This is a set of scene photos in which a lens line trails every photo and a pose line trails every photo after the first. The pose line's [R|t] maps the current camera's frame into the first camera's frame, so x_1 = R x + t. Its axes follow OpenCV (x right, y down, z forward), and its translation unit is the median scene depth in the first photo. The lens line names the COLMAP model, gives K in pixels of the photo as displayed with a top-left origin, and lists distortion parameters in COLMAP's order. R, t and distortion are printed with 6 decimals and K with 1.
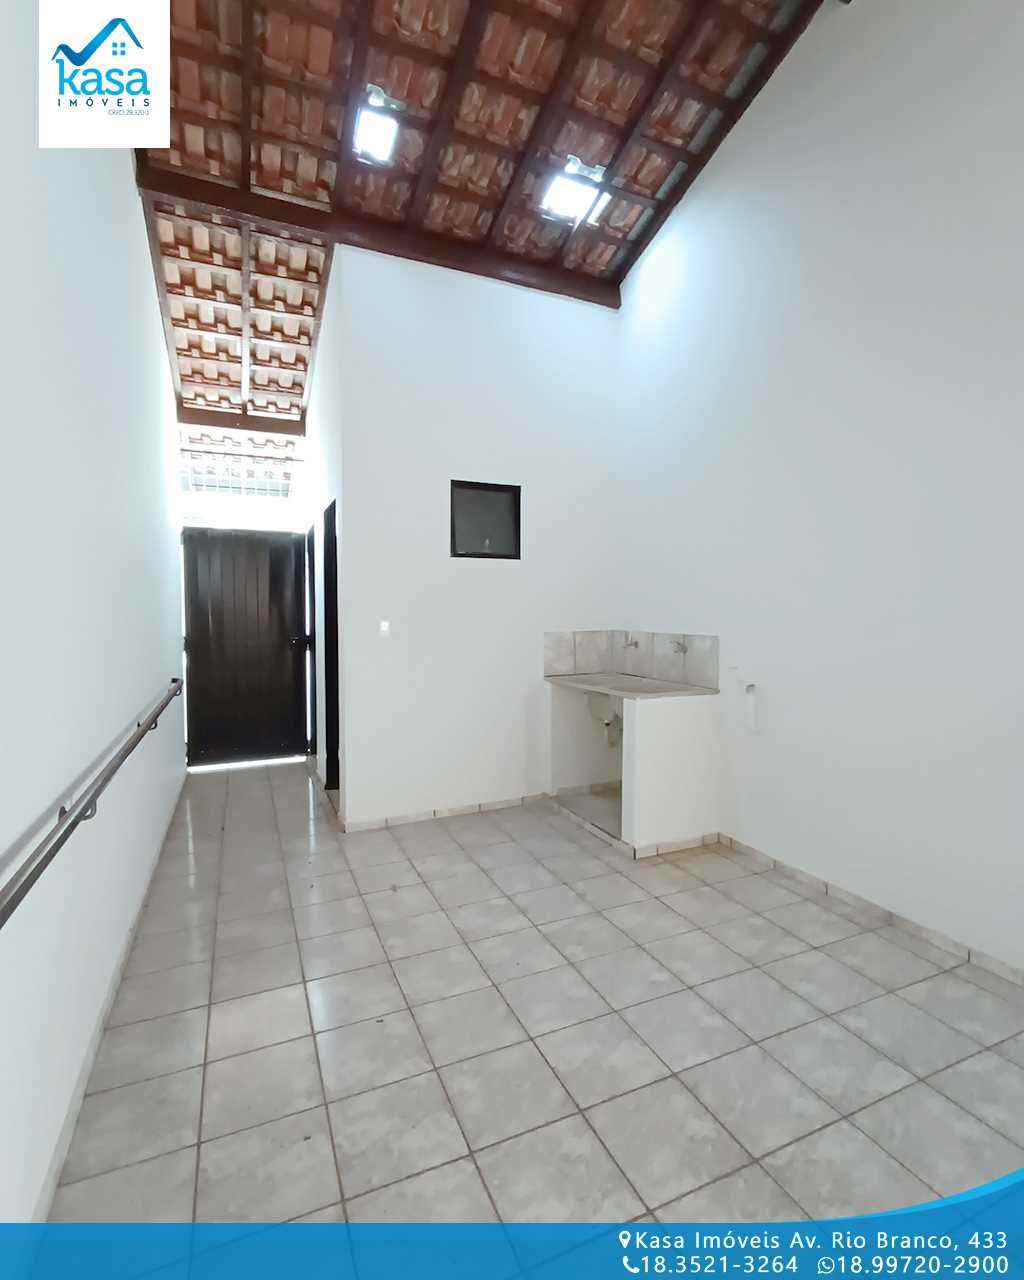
lens RADIAL K [[623.9, 0, 518.7], [0, 623.9, 636.4], [0, 0, 1]] dist [-0.002638, -0.000123]
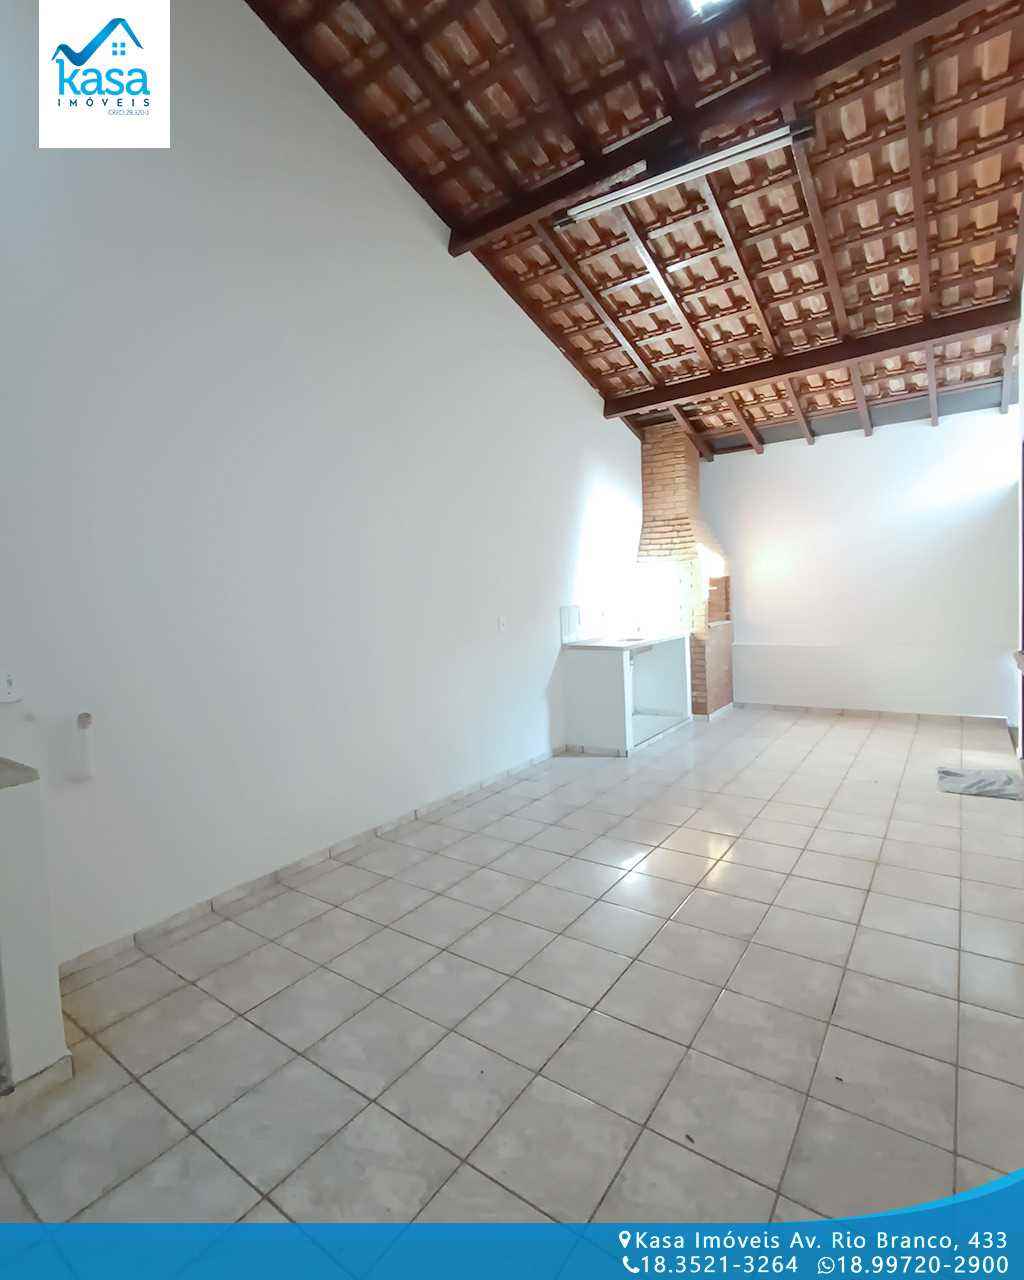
lens RADIAL K [[623.9, 0, 518.7], [0, 623.9, 636.4], [0, 0, 1]] dist [-0.002638, -0.000123]
pose [[-0.505547, -0.036102, 0.862044, -0.601672], [0.079565, 0.992916, 0.088244, -0.038723], [-0.859123, 0.113200, -0.499093, 1.211403]]
